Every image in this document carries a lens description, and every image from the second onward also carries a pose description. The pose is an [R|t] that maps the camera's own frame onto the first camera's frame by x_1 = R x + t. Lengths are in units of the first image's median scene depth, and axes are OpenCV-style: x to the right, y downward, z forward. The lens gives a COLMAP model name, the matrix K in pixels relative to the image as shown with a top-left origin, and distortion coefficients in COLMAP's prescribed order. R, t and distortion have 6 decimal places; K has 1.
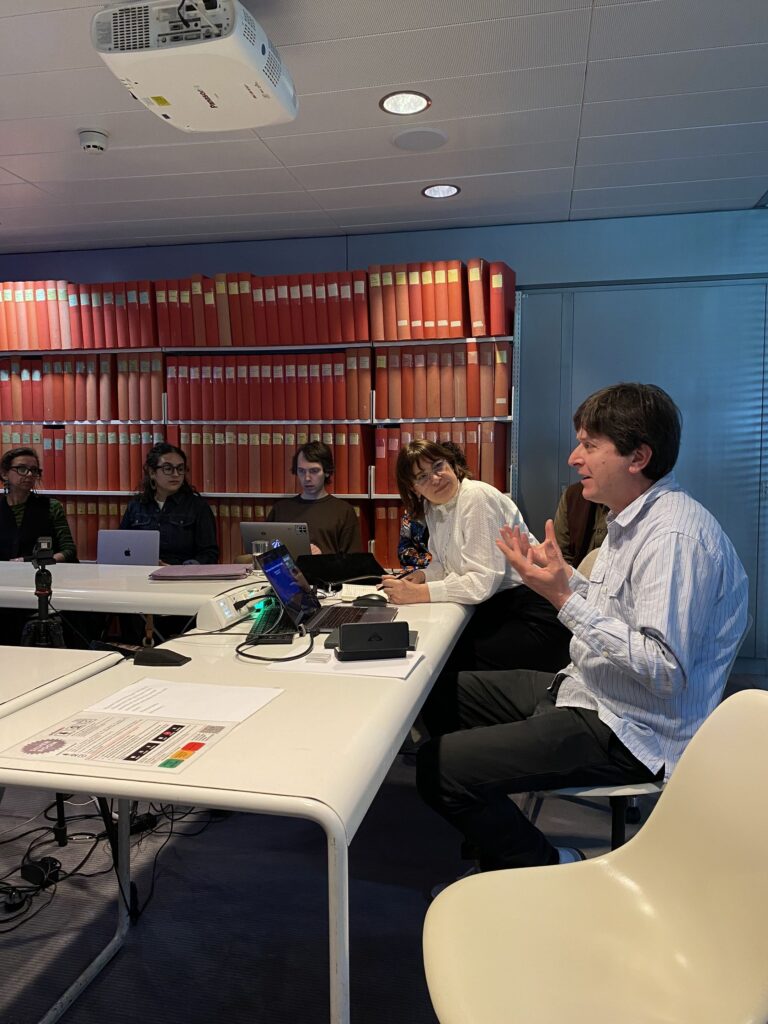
lens RADIAL K [[777.5, 0, 395.8], [0, 777.5, 503.1], [0, 0, 1]] dist [0.010545, -0.001096]
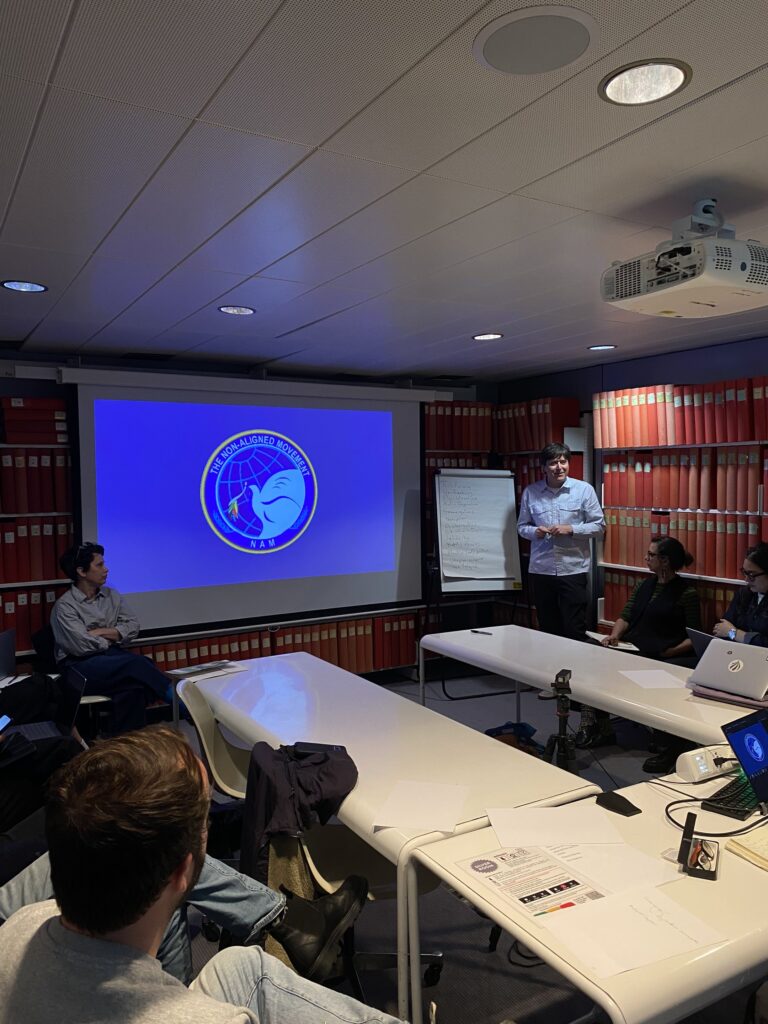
lens RADIAL K [[777.5, 0, 395.8], [0, 777.5, 503.1], [0, 0, 1]] dist [0.010545, -0.001096]
pose [[0.686105, 0.016356, -0.727319, 0.113013], [-0.044315, 0.998830, -0.019342, -0.077149], [0.726152, 0.045502, 0.686027, -0.035874]]
